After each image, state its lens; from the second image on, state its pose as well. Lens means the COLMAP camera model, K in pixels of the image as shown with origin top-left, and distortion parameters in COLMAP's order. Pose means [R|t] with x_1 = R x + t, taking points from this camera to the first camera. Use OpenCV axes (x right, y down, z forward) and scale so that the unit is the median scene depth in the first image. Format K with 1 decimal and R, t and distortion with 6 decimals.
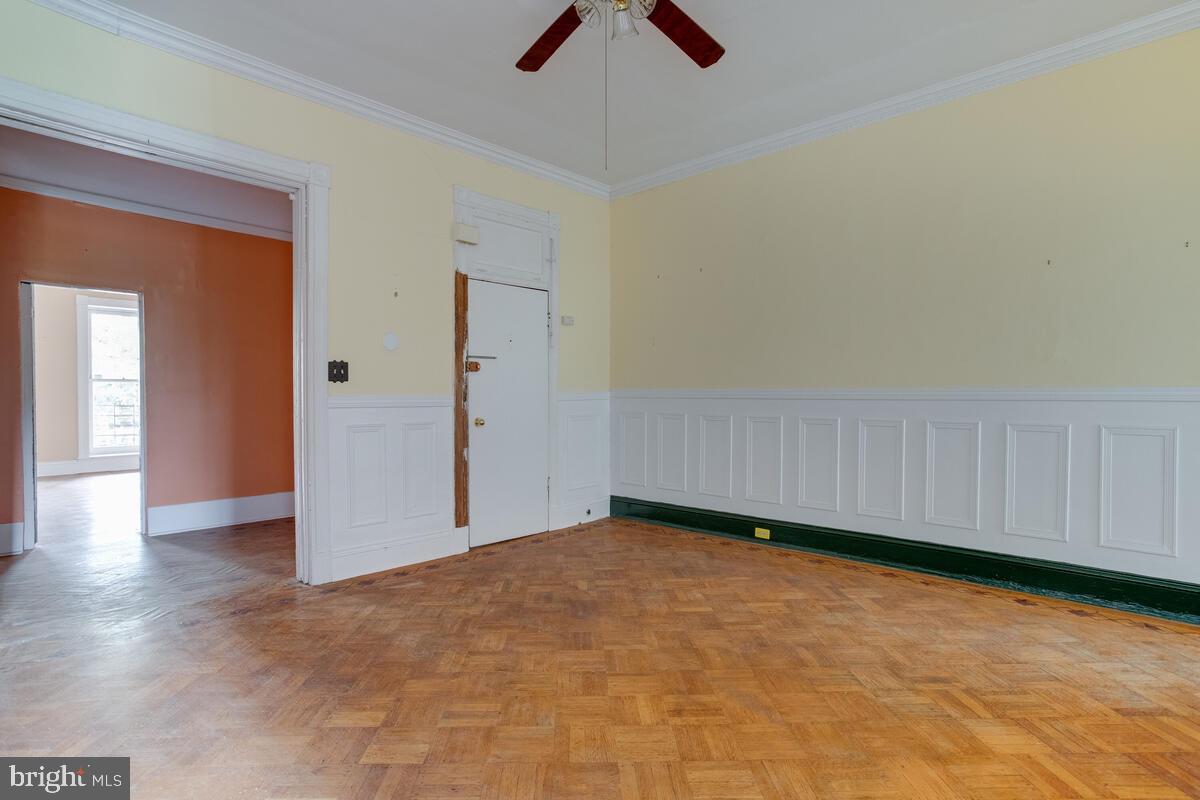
lens RADIAL K [[594.5, 0, 601.7], [0, 594.5, 378.5], [0, 0, 1]] dist [-0.054781, 0.033262]
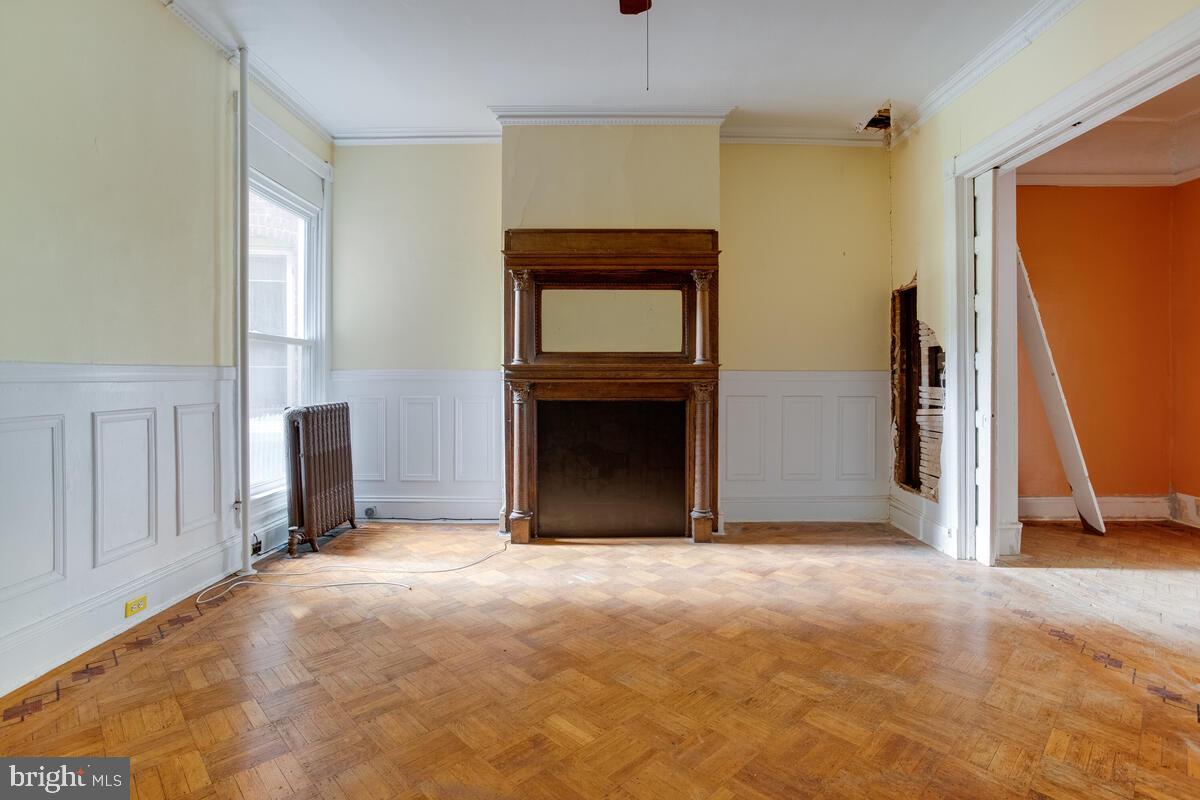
lens RADIAL K [[594.5, 0, 601.7], [0, 594.5, 378.5], [0, 0, 1]] dist [-0.054781, 0.033262]
pose [[-0.749752, -0.001169, -0.661718, 0.506510], [0.016099, 0.999670, -0.020008, 0.041059], [0.661523, -0.025654, -0.749486, 1.385883]]
